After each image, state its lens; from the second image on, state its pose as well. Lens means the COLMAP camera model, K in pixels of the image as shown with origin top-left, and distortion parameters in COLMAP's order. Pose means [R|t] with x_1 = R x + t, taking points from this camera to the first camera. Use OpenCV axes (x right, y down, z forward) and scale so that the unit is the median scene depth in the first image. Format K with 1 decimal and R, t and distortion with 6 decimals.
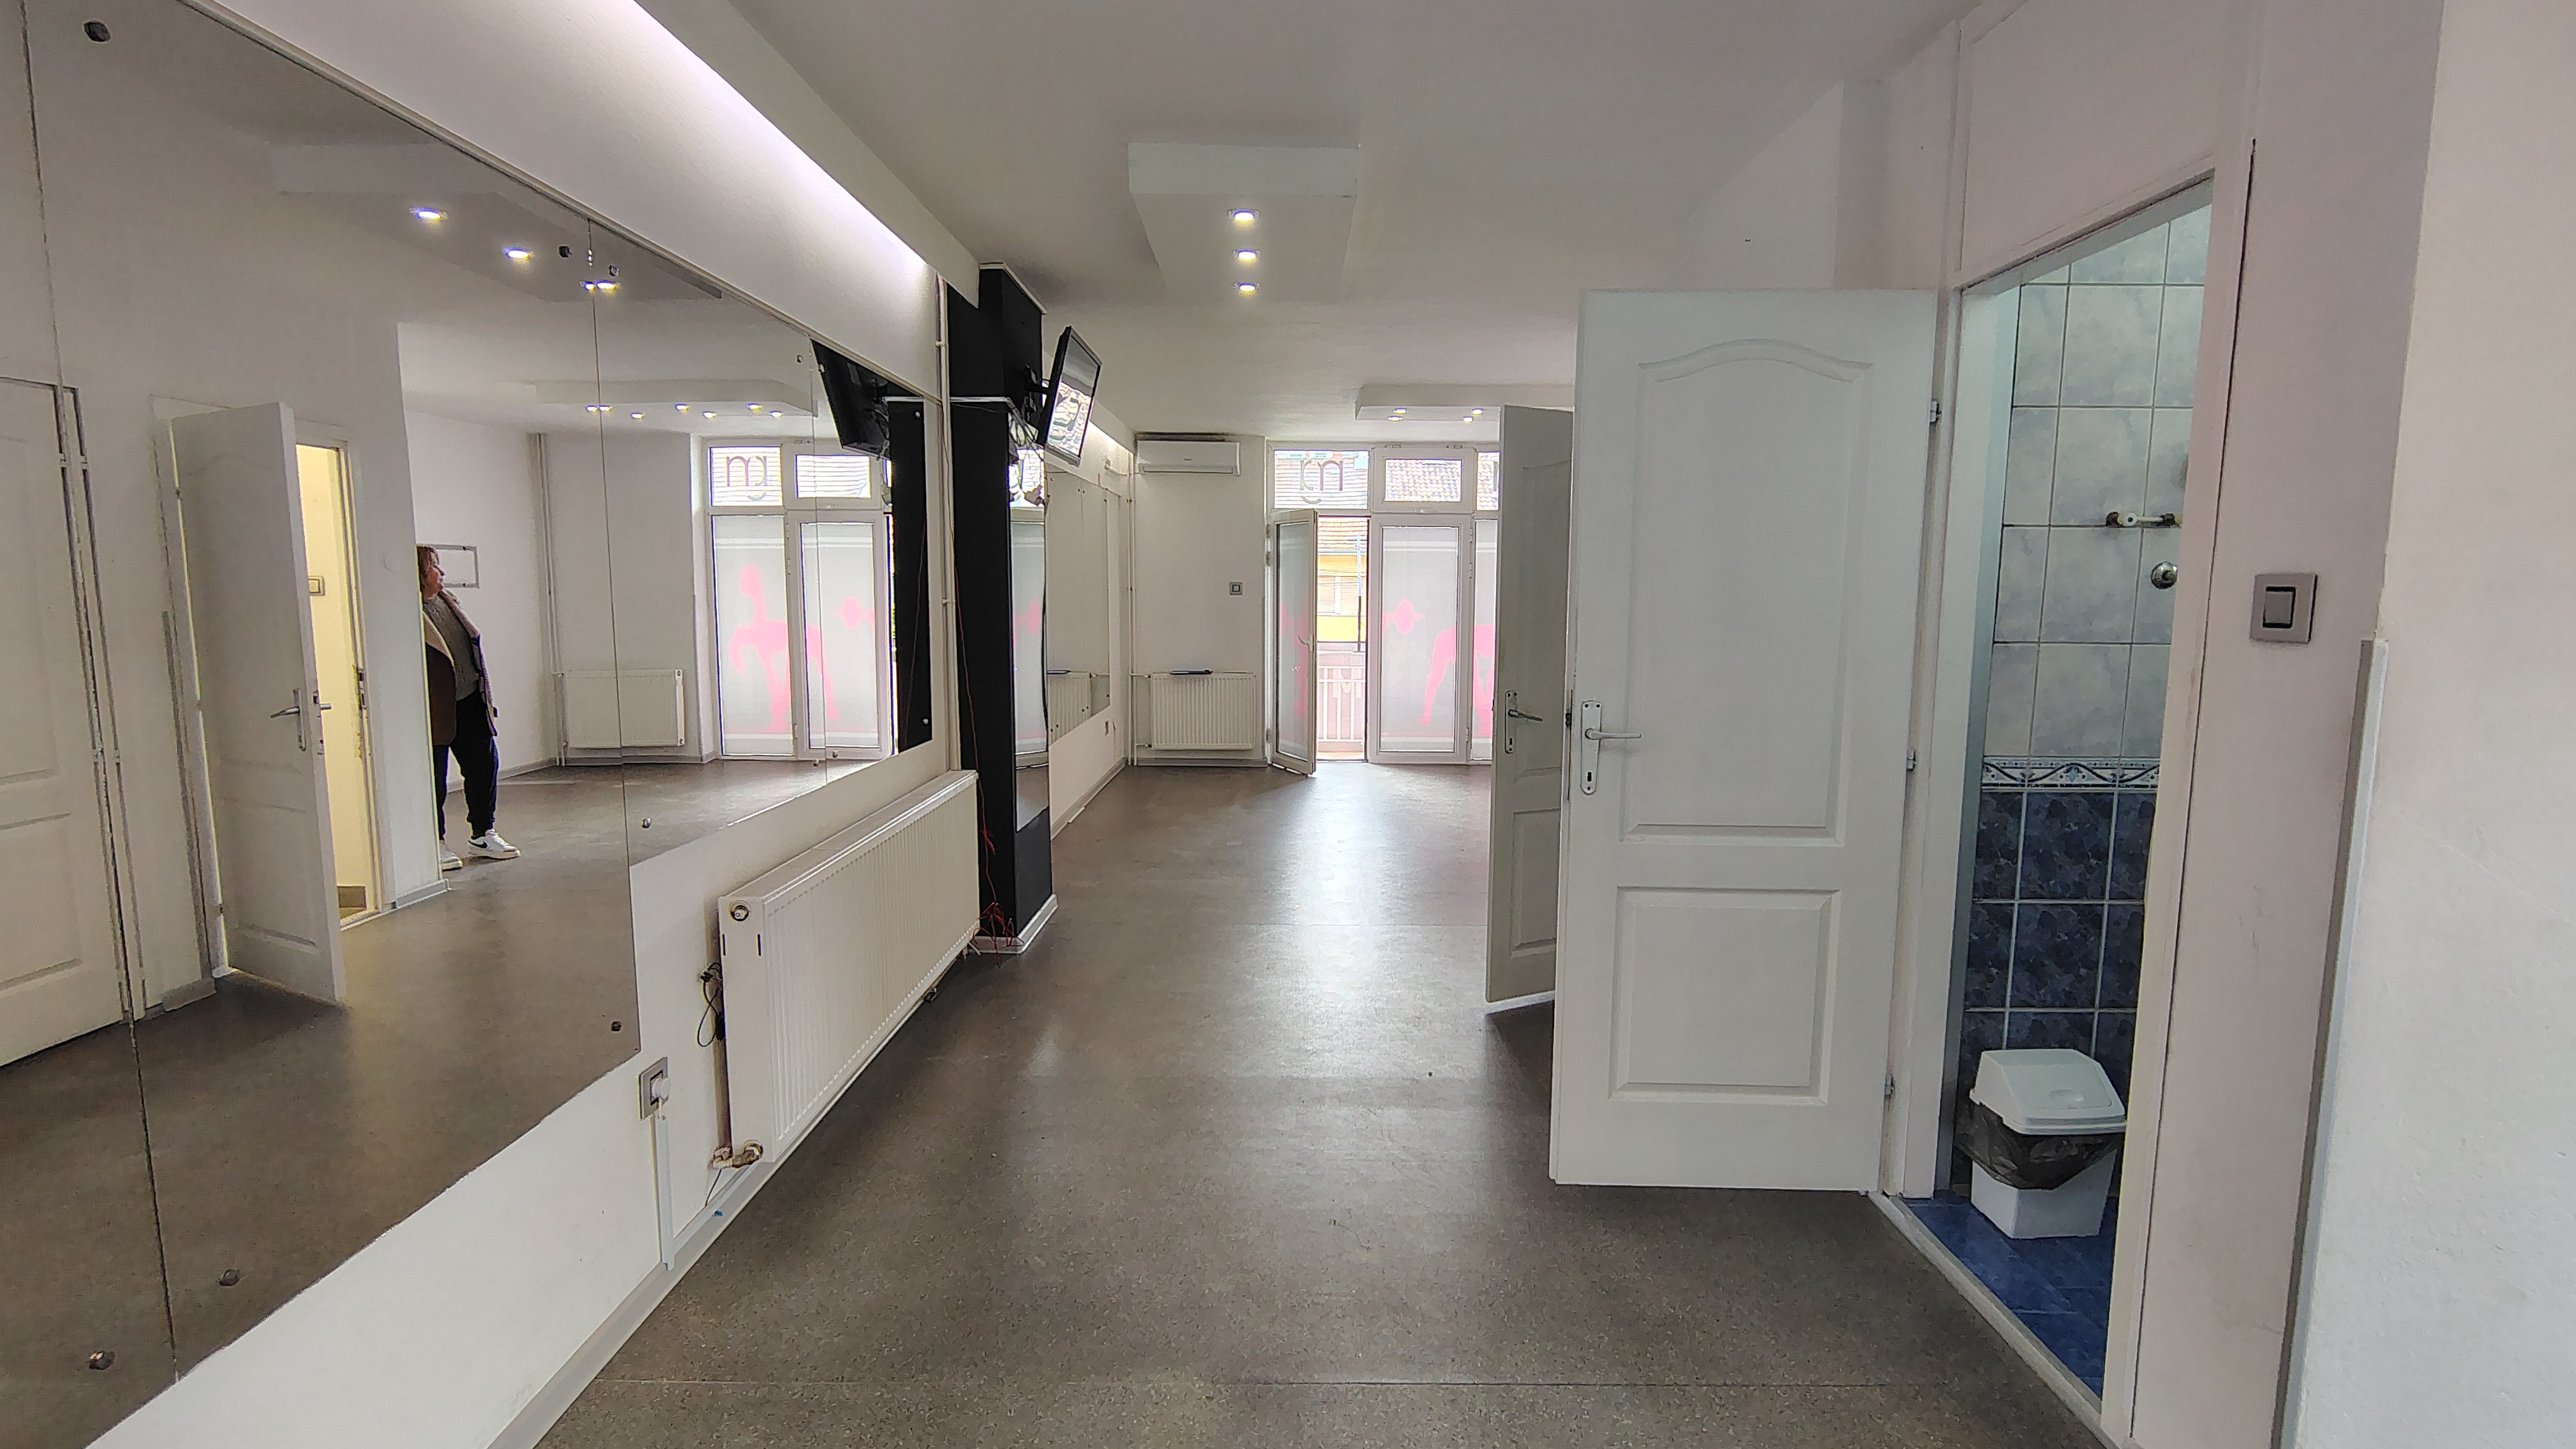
lens RADIAL K [[1197.1, 0, 1288.0], [0, 1197.1, 724.5], [0, 0, 1]] dist [-0.023874, 0.023284]
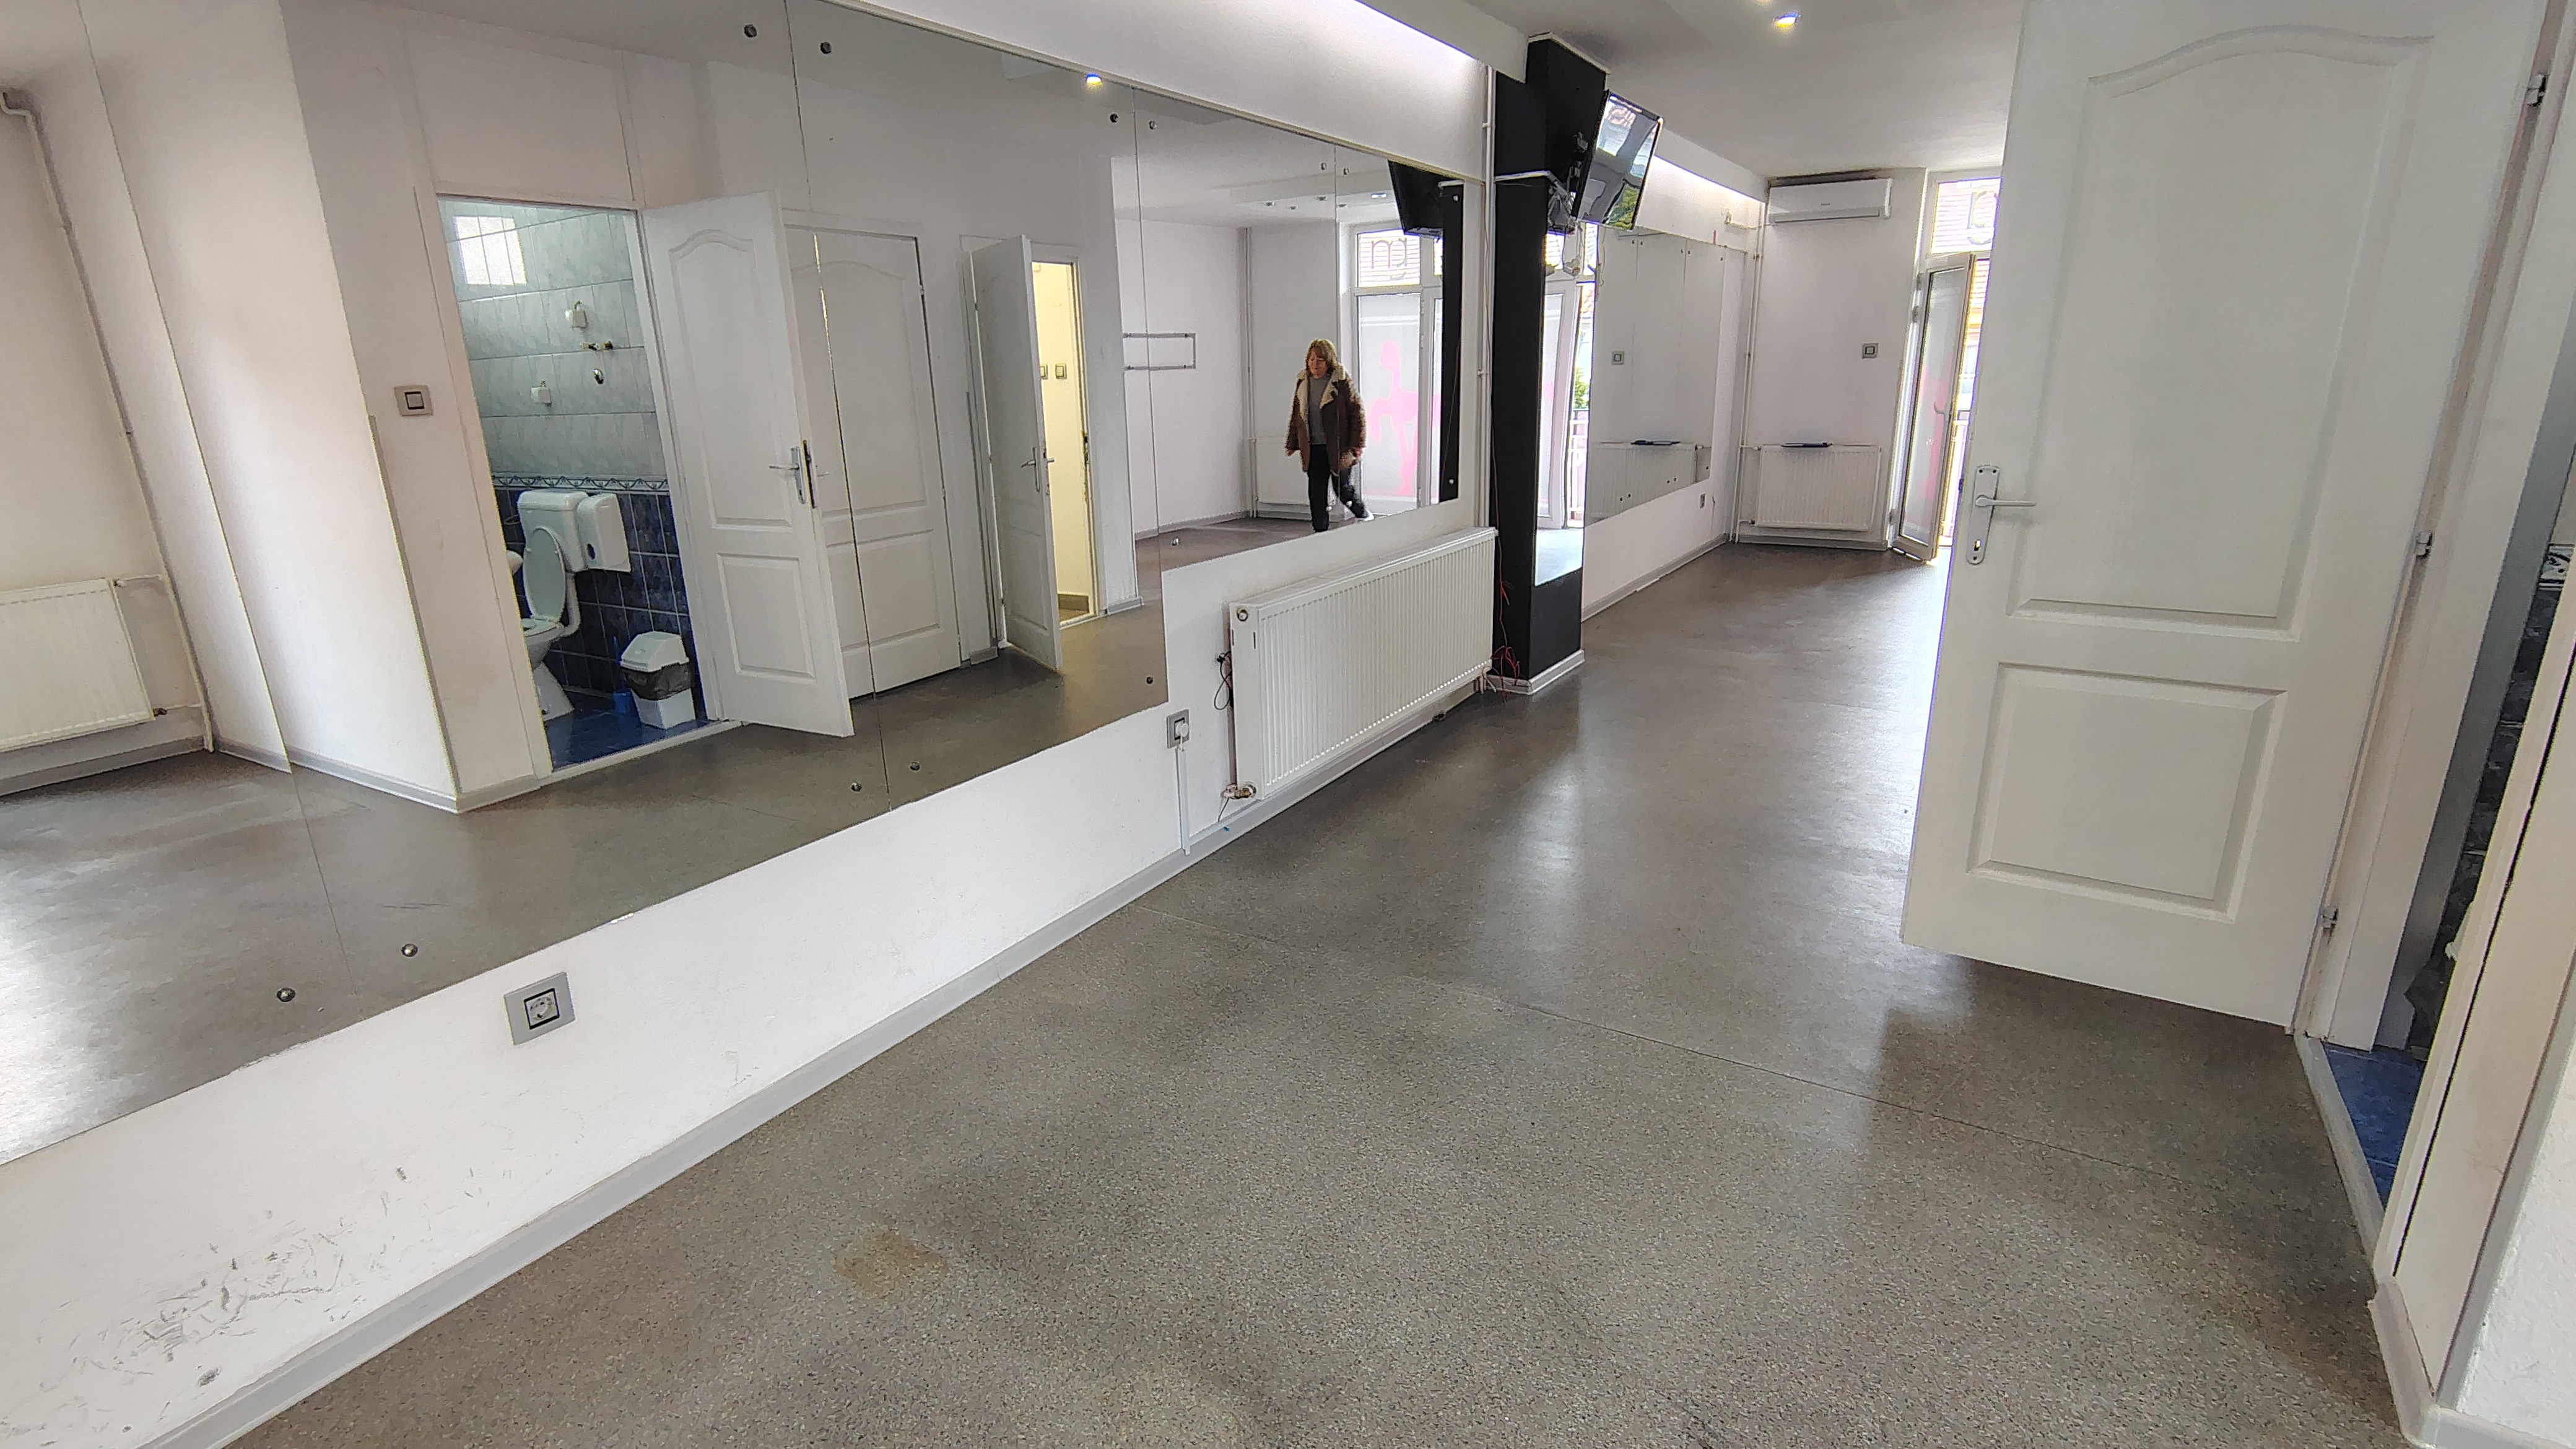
lens RADIAL K [[1200.0, 0, 1287.7], [0, 1200.0, 714.6], [0, 0, 1]] dist [0.002436, 0.005359]
pose [[0.851949, 0.123458, -0.508863, 0.169071], [-0.032735, 0.982464, 0.183557, 0.010008], [0.522601, -0.139723, 0.841050, -0.077782]]
